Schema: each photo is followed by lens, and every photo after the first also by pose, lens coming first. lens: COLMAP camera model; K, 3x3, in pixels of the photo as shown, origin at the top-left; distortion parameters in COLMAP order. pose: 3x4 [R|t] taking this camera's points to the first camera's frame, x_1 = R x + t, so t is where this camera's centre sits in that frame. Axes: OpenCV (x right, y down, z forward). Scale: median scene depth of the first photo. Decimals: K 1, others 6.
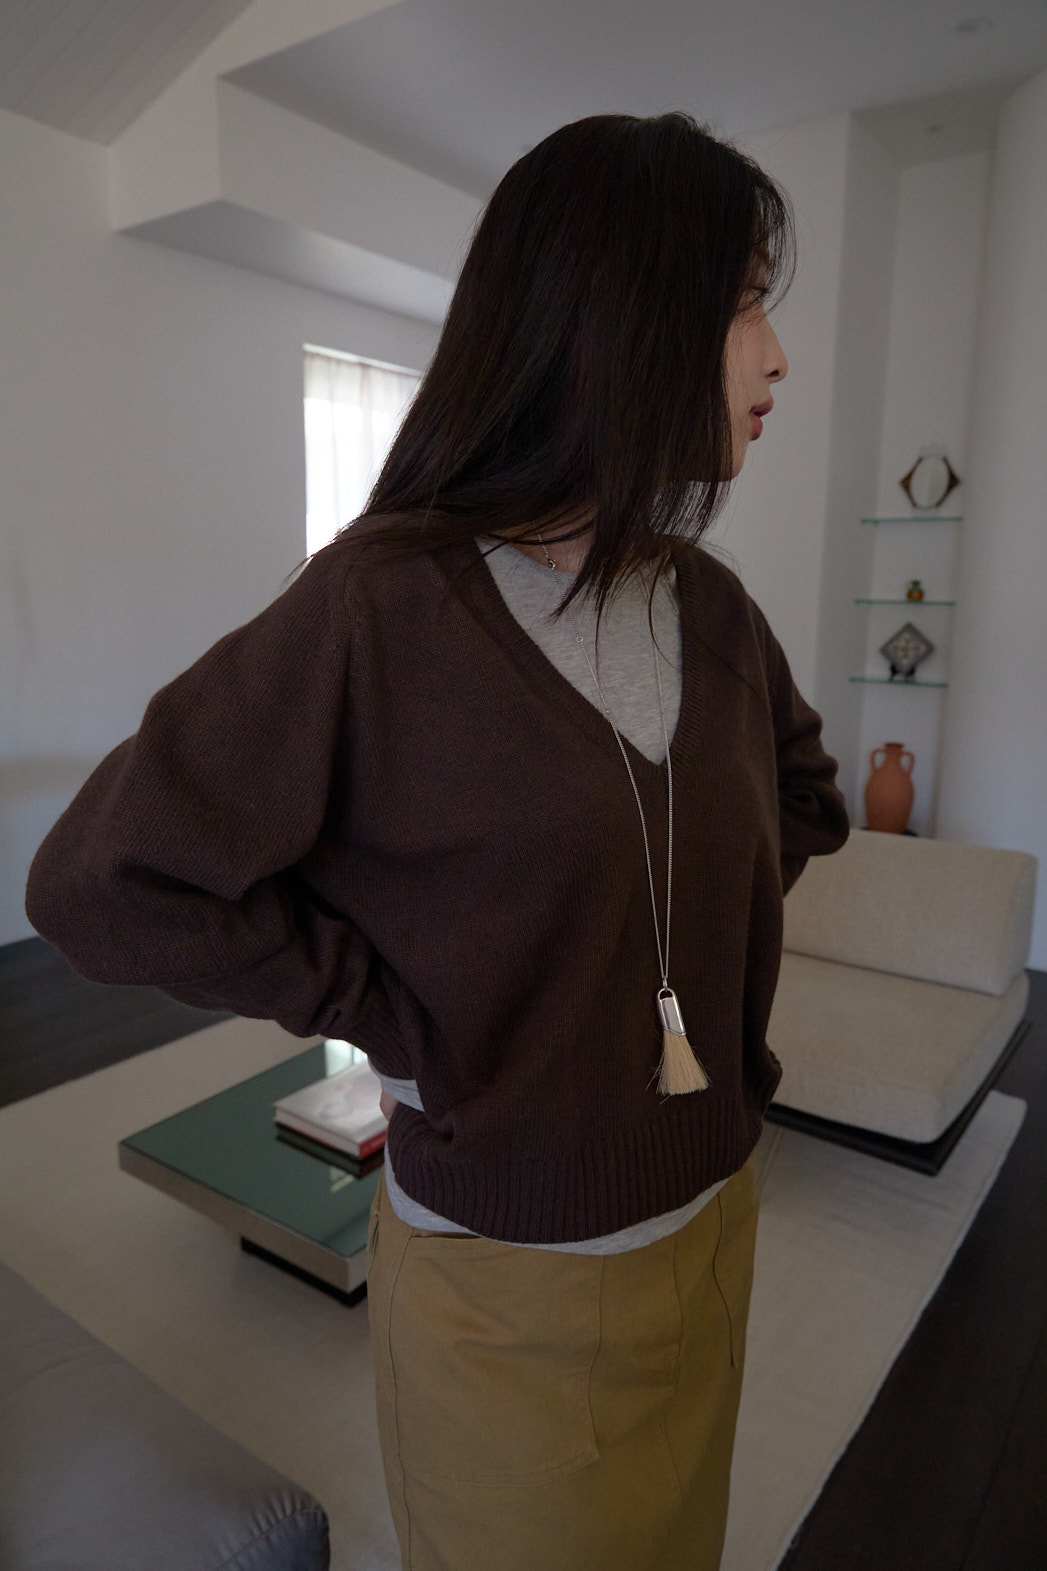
lens RADIAL K [[1060.0, 0, 524.8], [0, 1060.0, 785.6], [0, 0, 1]] dist [-0.007419, 0.002999]
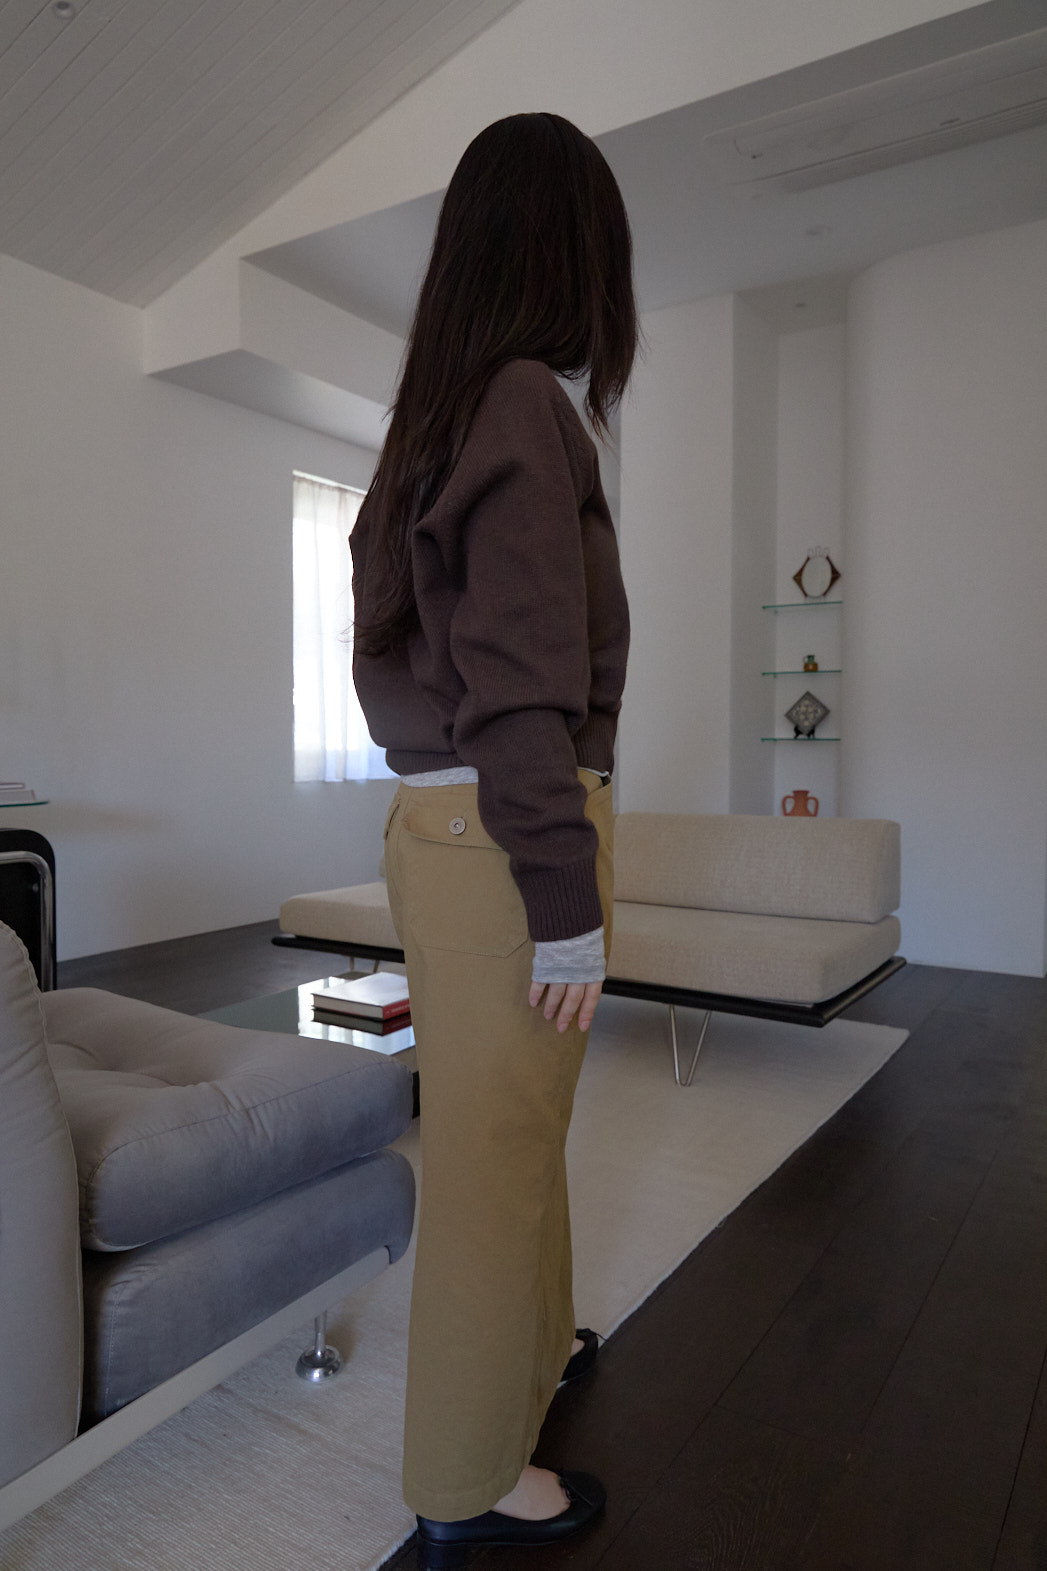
lens RADIAL K [[1074.7, 0, 526.1], [0, 1074.7, 784.2], [0, 0, 1]] dist [-0.002590, 0.001655]
pose [[0.998152, -0.012653, 0.059429, -0.028917], [0.021414, 0.988579, -0.149177, 0.138643], [-0.056863, 0.150174, 0.987023, -0.177911]]
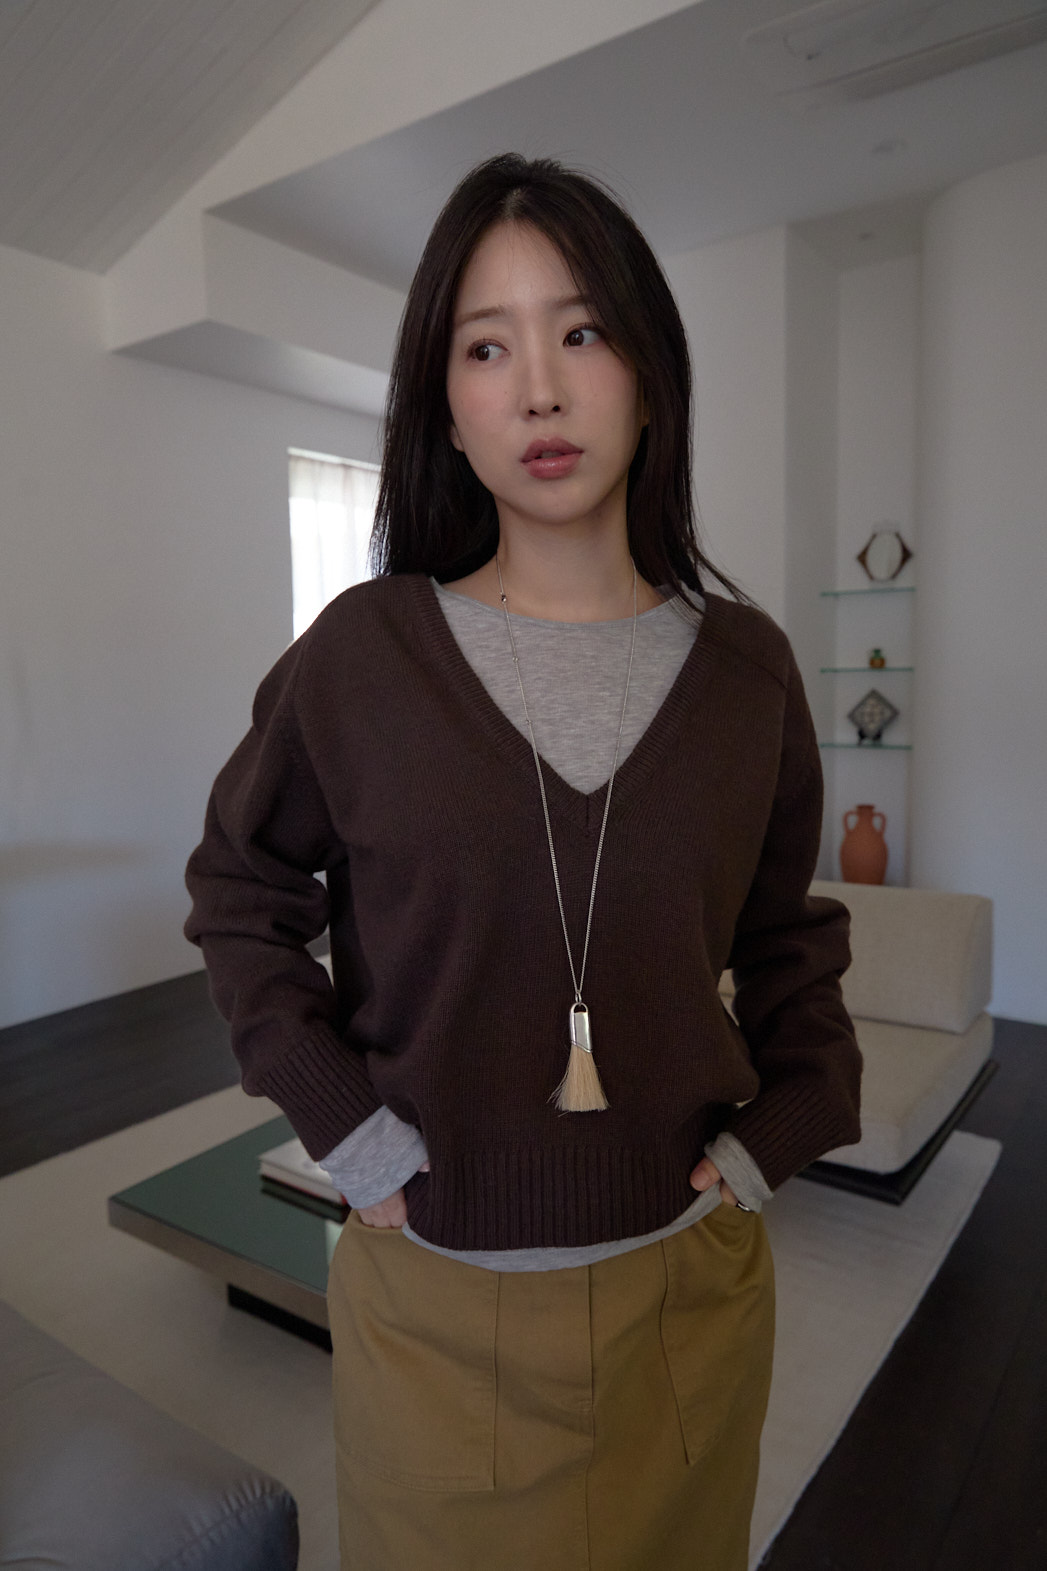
lens RADIAL K [[1060.1, 0, 526.5], [0, 1060.1, 784.7], [0, 0, 1]] dist [-0.002868, 0.000550]
pose [[0.999475, -0.032236, 0.003317, 0.017723], [0.032402, 0.995830, -0.085280, 0.019717], [-0.000554, 0.085342, 0.996352, -0.033414]]
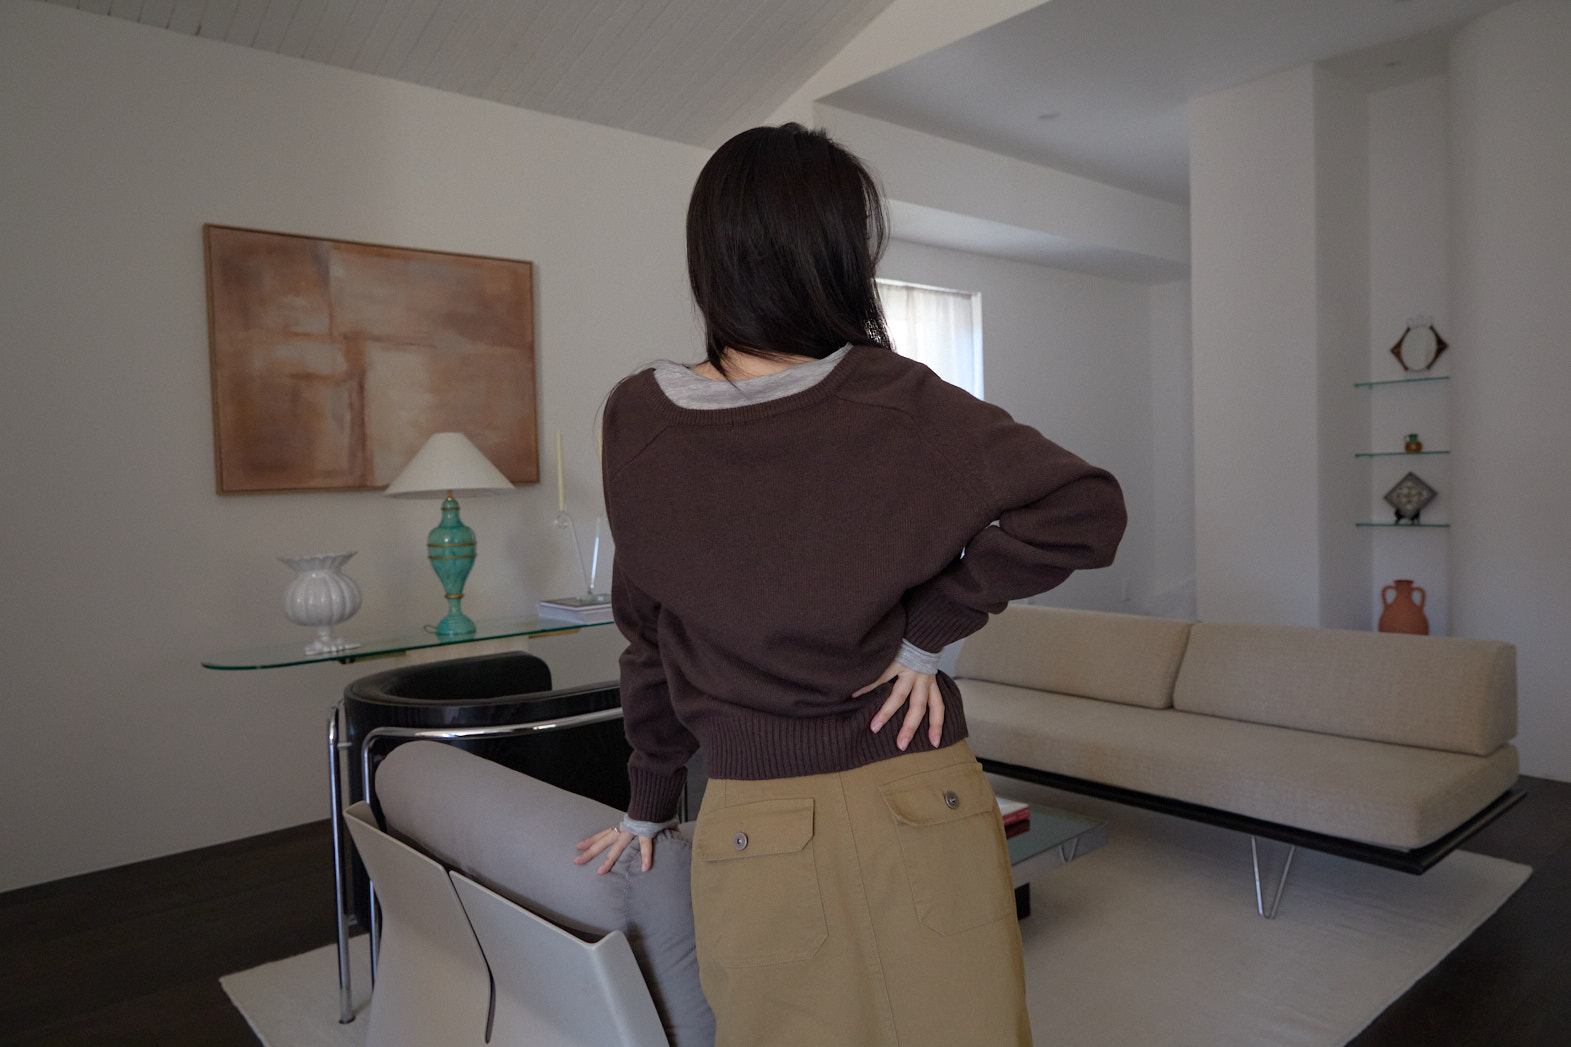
lens RADIAL K [[1076.5, 0, 788.3], [0, 1076.5, 523.1], [0, 0, 1]] dist [-0.000418, 0.003781]
pose [[0.974987, -0.032958, -0.219805, -0.028944], [-0.000262, 0.988773, -0.149424, 0.076437], [0.222262, 0.145744, 0.964032, -0.251996]]
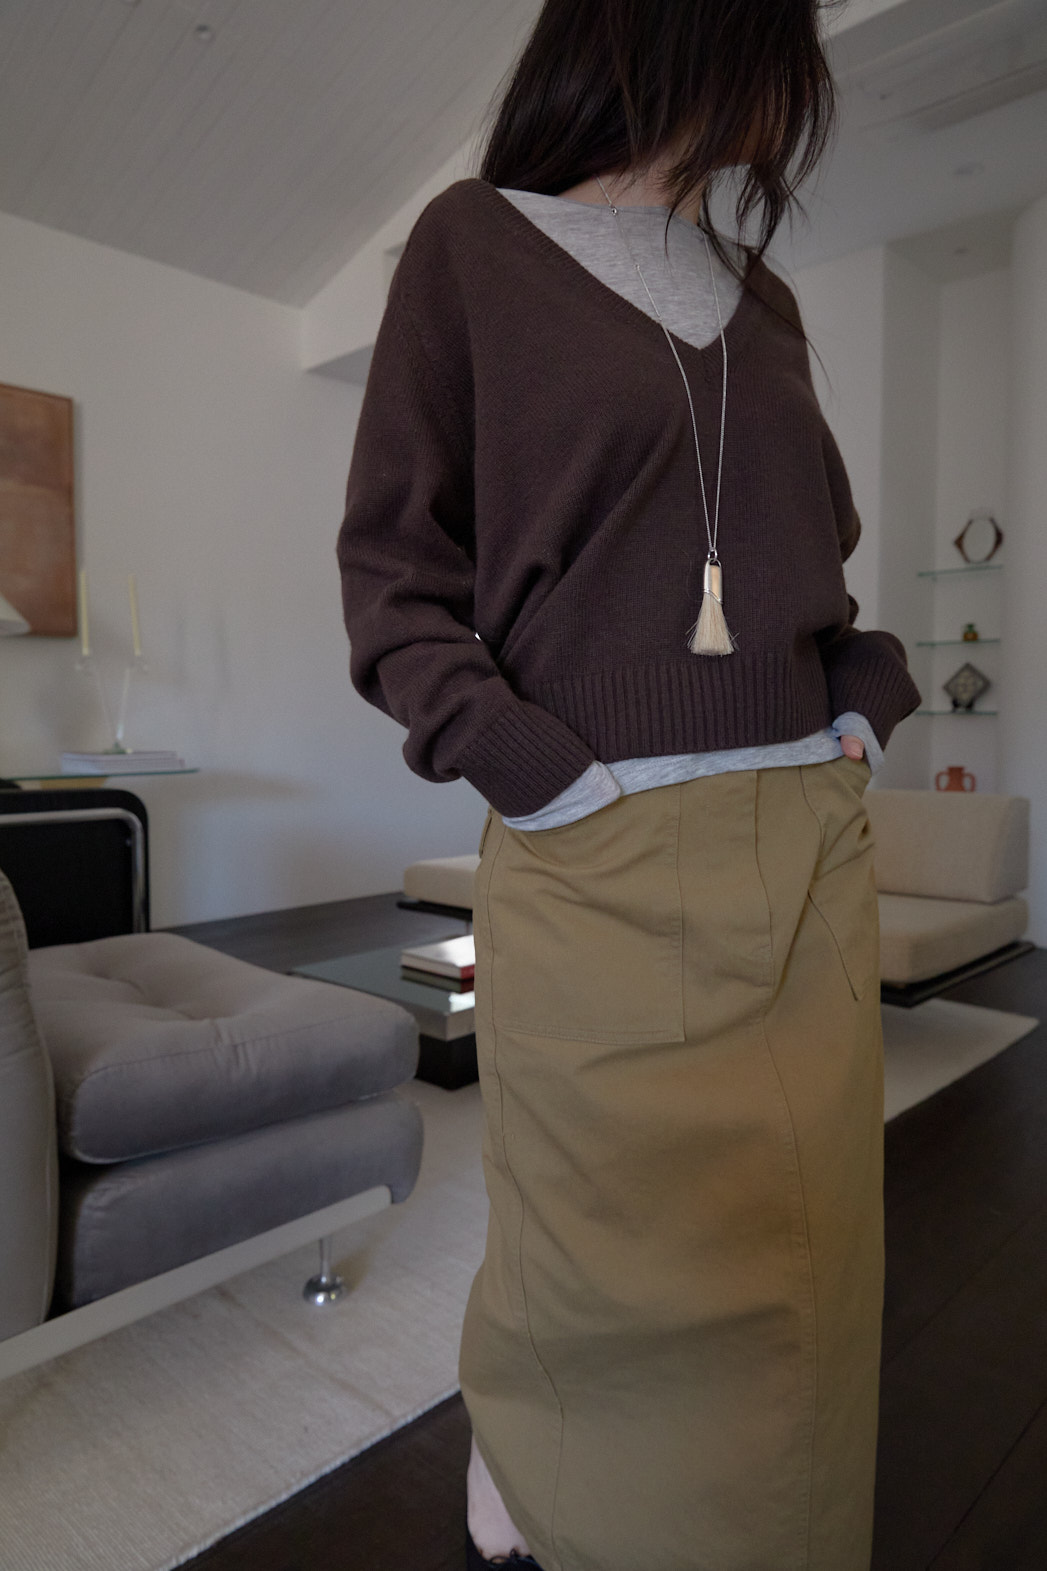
lens RADIAL K [[1060.0, 0, 524.8], [0, 1060.0, 785.6], [0, 0, 1]] dist [-0.007419, 0.002999]
pose [[0.990753, -0.003594, -0.135631, 0.055022], [-0.014224, 0.991389, -0.130176, 0.146771], [0.134931, 0.130901, 0.982170, -0.172641]]
